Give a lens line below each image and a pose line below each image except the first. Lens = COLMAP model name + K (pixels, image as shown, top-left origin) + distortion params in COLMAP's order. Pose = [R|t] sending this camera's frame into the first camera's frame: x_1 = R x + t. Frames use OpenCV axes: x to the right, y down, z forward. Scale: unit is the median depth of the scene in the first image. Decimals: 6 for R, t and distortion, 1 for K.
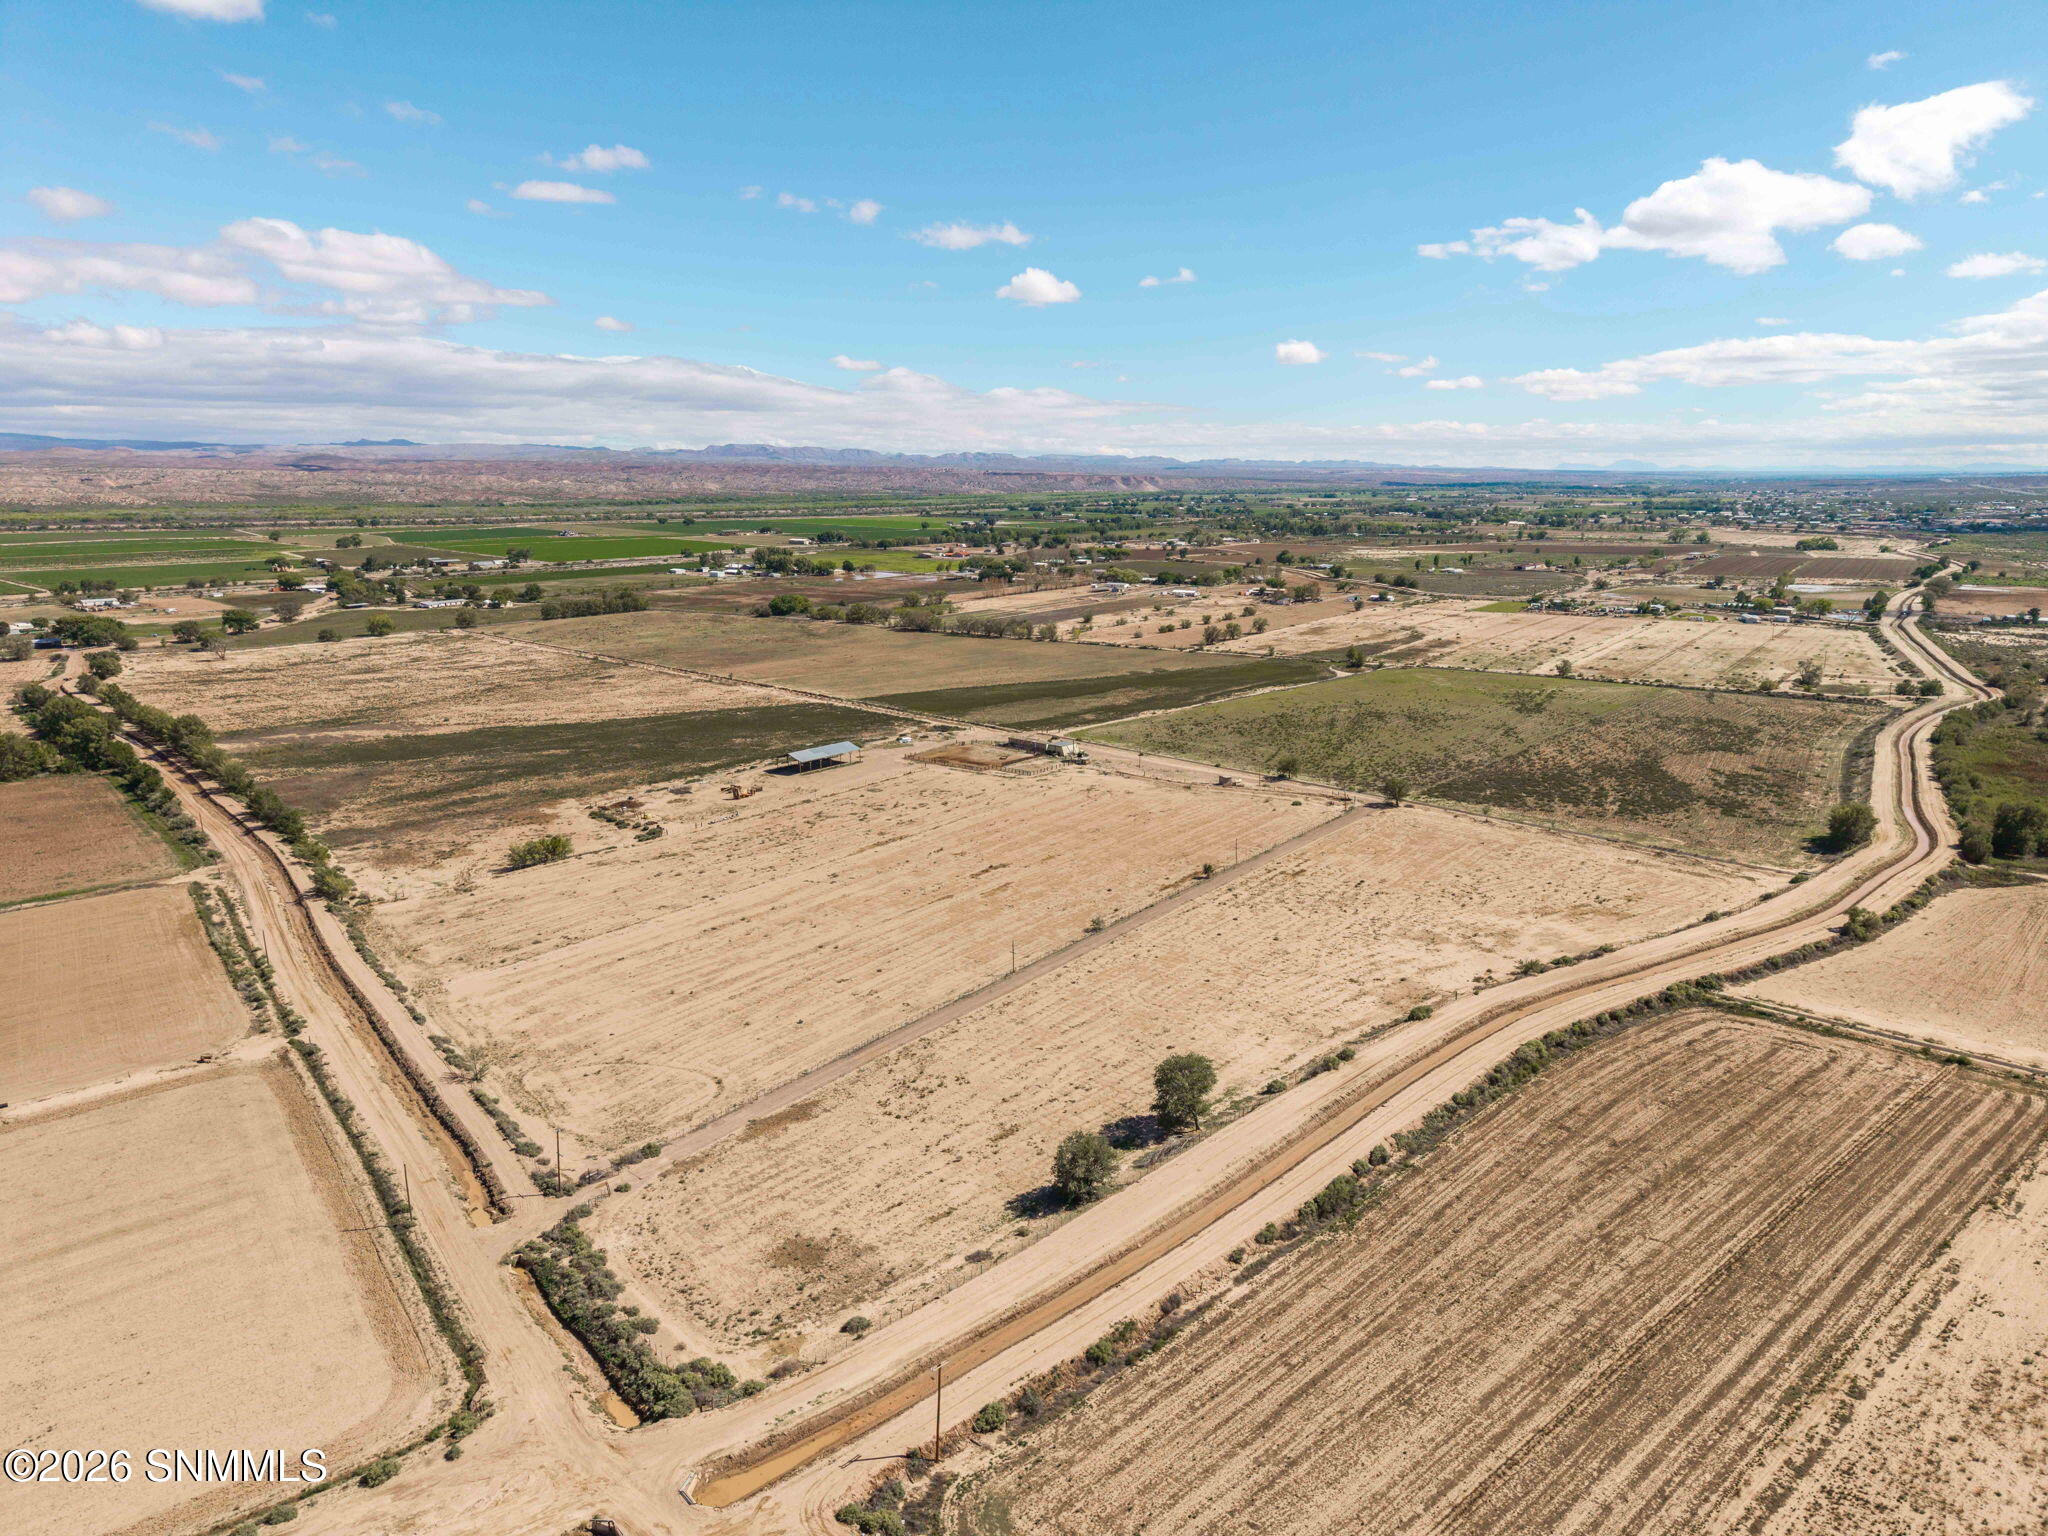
lens RADIAL K [[1366.4, 0, 1022.2], [0, 1366.4, 773.0], [0, 0, 1]] dist [0.045883, -0.030670]
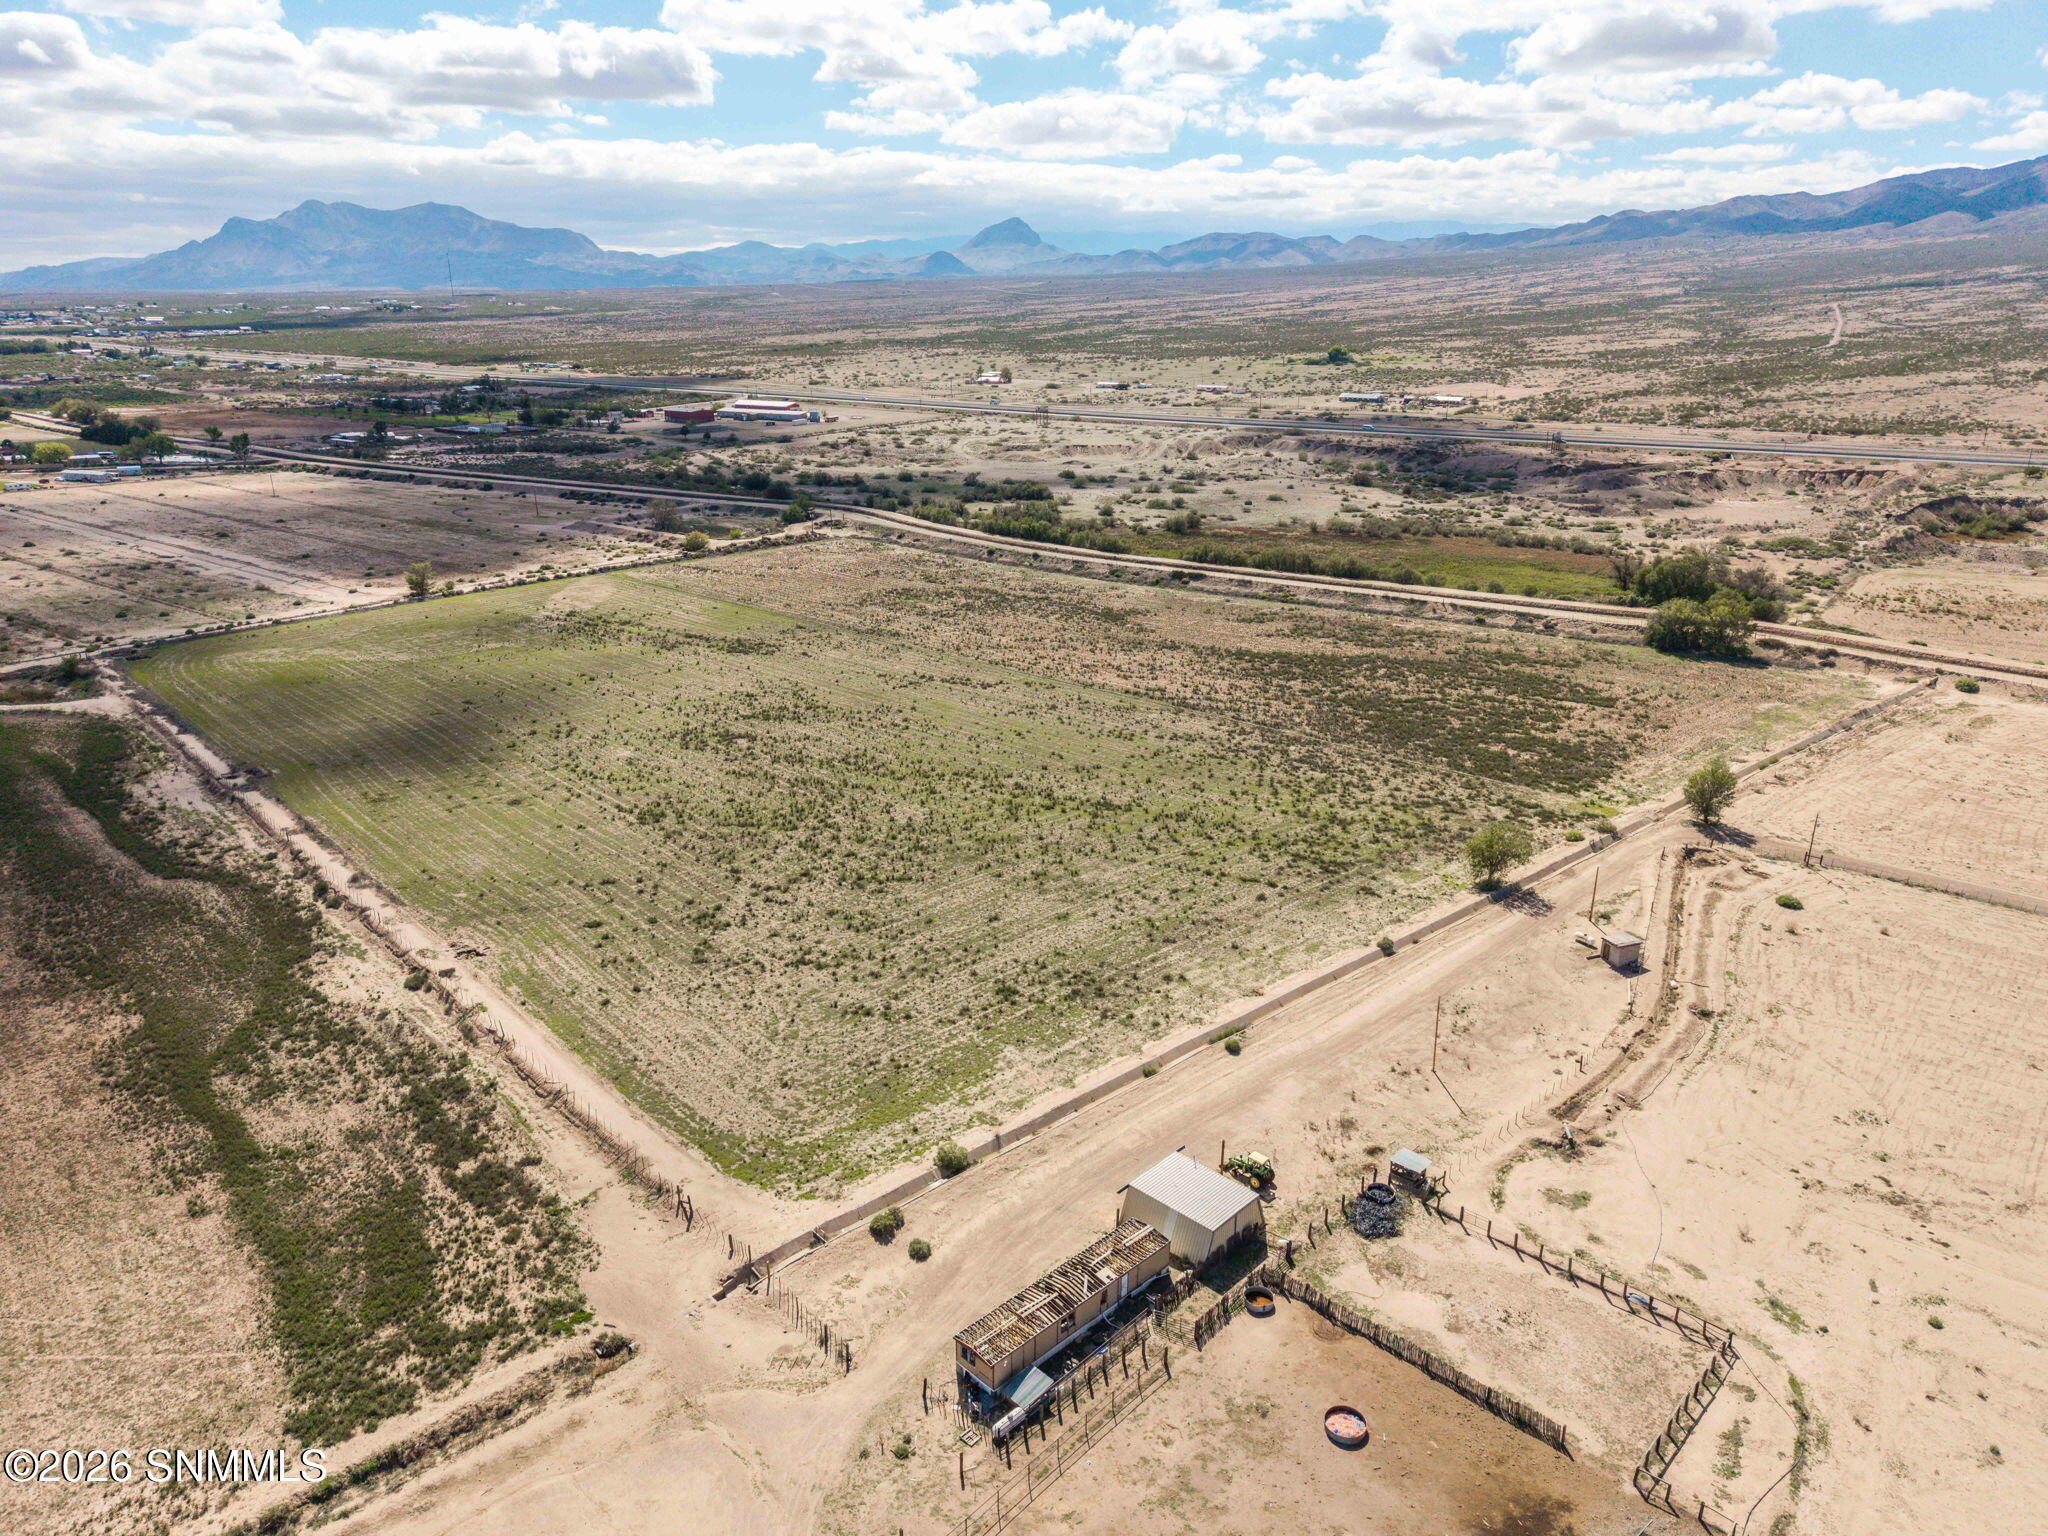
lens RADIAL K [[1366.4, 0, 1027.9], [0, 1366.4, 771.1], [0, 0, 1]] dist [0.045883, -0.030670]
pose [[0.048436, -0.321162, 0.945785, -0.217109], [0.212478, 0.928536, 0.304423, -0.212372], [-0.975965, 0.186213, 0.113214, 1.285853]]
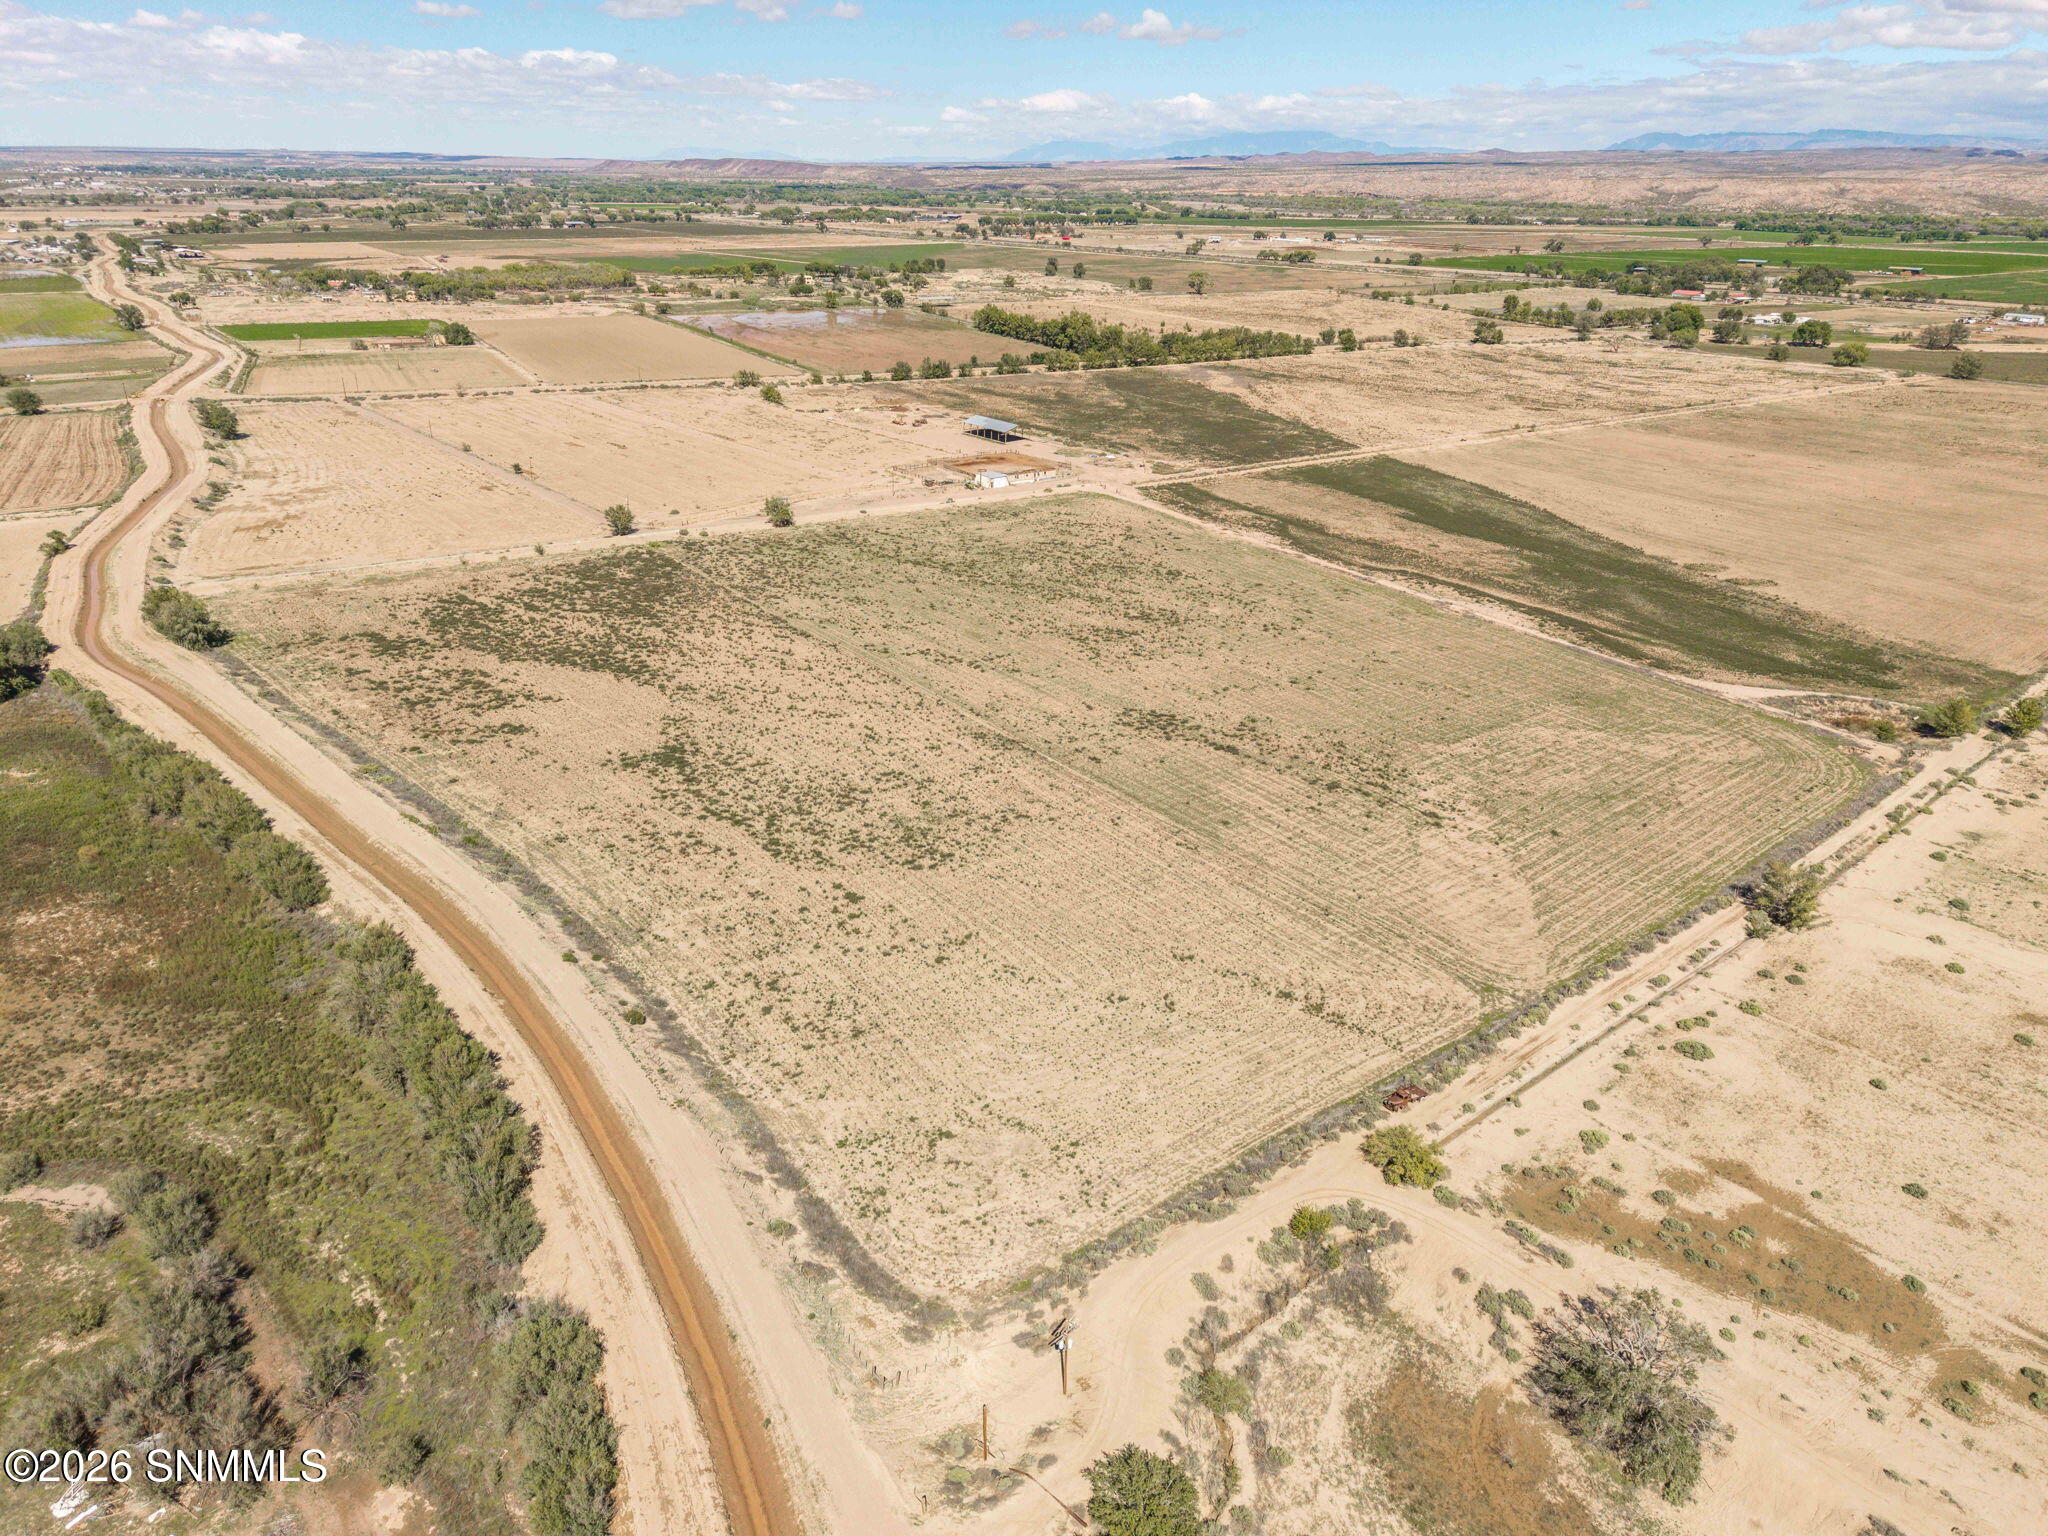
lens RADIAL K [[1366.4, 0, 1020.3], [0, 1366.4, 782.0], [0, 0, 1]] dist [0.045883, -0.030670]
pose [[-0.242209, 0.397760, -0.884942, 1.203402], [-0.217946, 0.866484, 0.449115, -0.339694], [0.945428, 0.301650, -0.123180, 1.554791]]
